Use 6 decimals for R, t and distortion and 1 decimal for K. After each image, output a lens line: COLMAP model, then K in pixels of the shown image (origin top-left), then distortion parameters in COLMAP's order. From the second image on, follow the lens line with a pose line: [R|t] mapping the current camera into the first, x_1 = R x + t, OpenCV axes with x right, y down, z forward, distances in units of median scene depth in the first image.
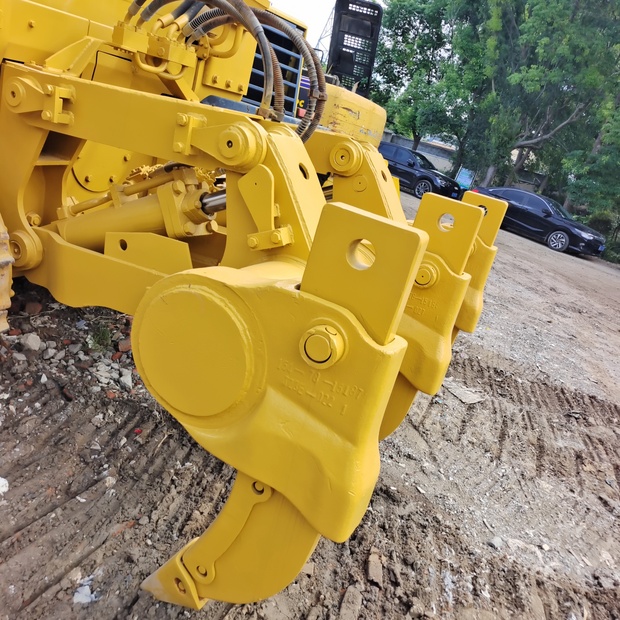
lens RADIAL K [[564.1, 0, 315.1], [0, 564.1, 310.1], [0, 0, 1]] dist [0.032188, 0.014482]
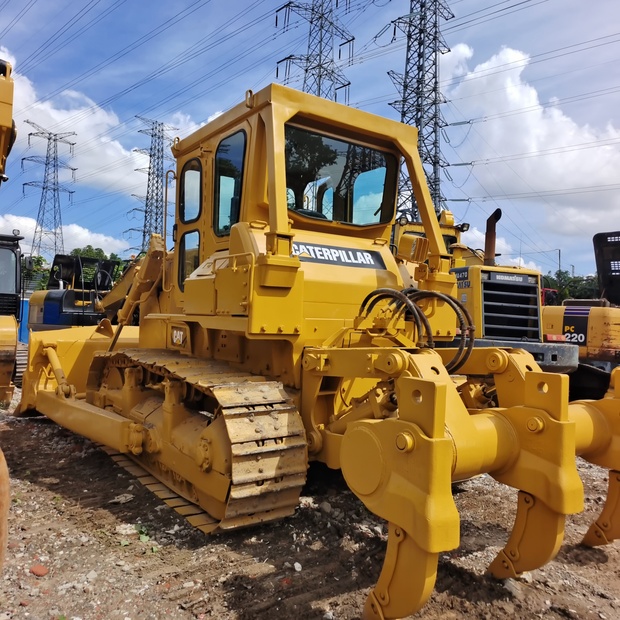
lens RADIAL K [[564.1, 0, 315.1], [0, 564.1, 310.1], [0, 0, 1]] dist [0.032188, 0.014482]
pose [[0.837044, -0.234225, -0.494465, 0.468839], [0.004903, 0.906909, -0.421298, 0.263845], [0.547113, 0.350221, 0.760271, -0.506392]]
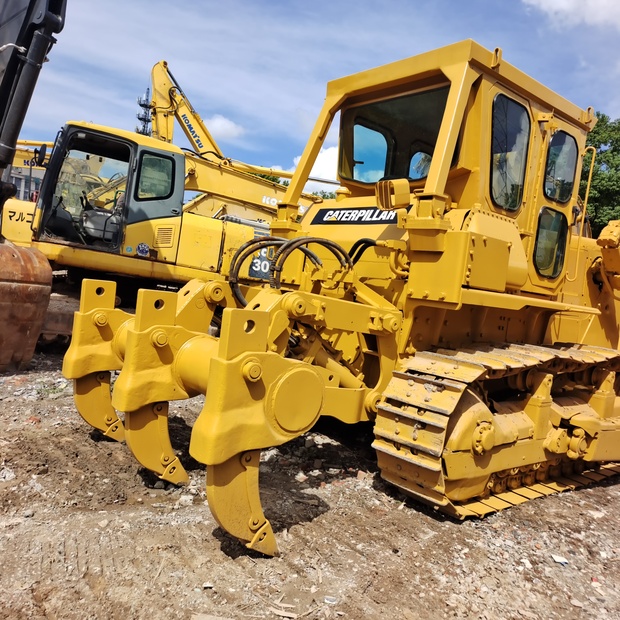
lens RADIAL K [[564.1, 0, 315.1], [0, 564.1, 310.1], [0, 0, 1]] dist [0.032188, 0.014482]
pose [[-0.387453, -0.241861, -0.889598, 1.410422], [-0.485407, 0.873896, -0.026179, -0.306364], [0.783748, 0.421674, -0.455994, 1.923181]]
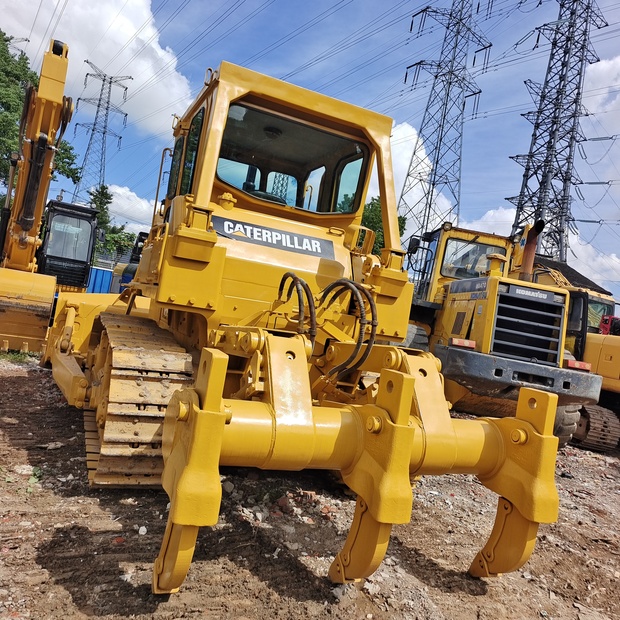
lens RADIAL K [[564.1, 0, 315.1], [0, 564.1, 310.1], [0, 0, 1]] dist [0.032188, 0.014482]
pose [[0.745999, -0.143093, -0.650392, 0.934413], [-0.187339, 0.892109, -0.411151, 0.259796], [0.639054, 0.428562, 0.638705, -0.091621]]
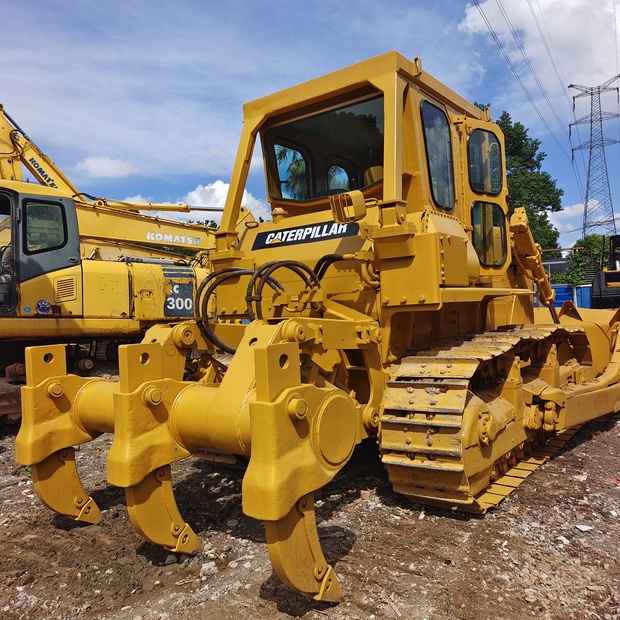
lens RADIAL K [[564.1, 0, 315.1], [0, 564.1, 310.1], [0, 0, 1]] dist [0.032188, 0.014482]
pose [[-0.224256, -0.223837, -0.948476, 1.449011], [-0.307309, 0.939850, -0.149142, -0.190776], [0.924808, 0.258029, -0.279554, 1.630763]]
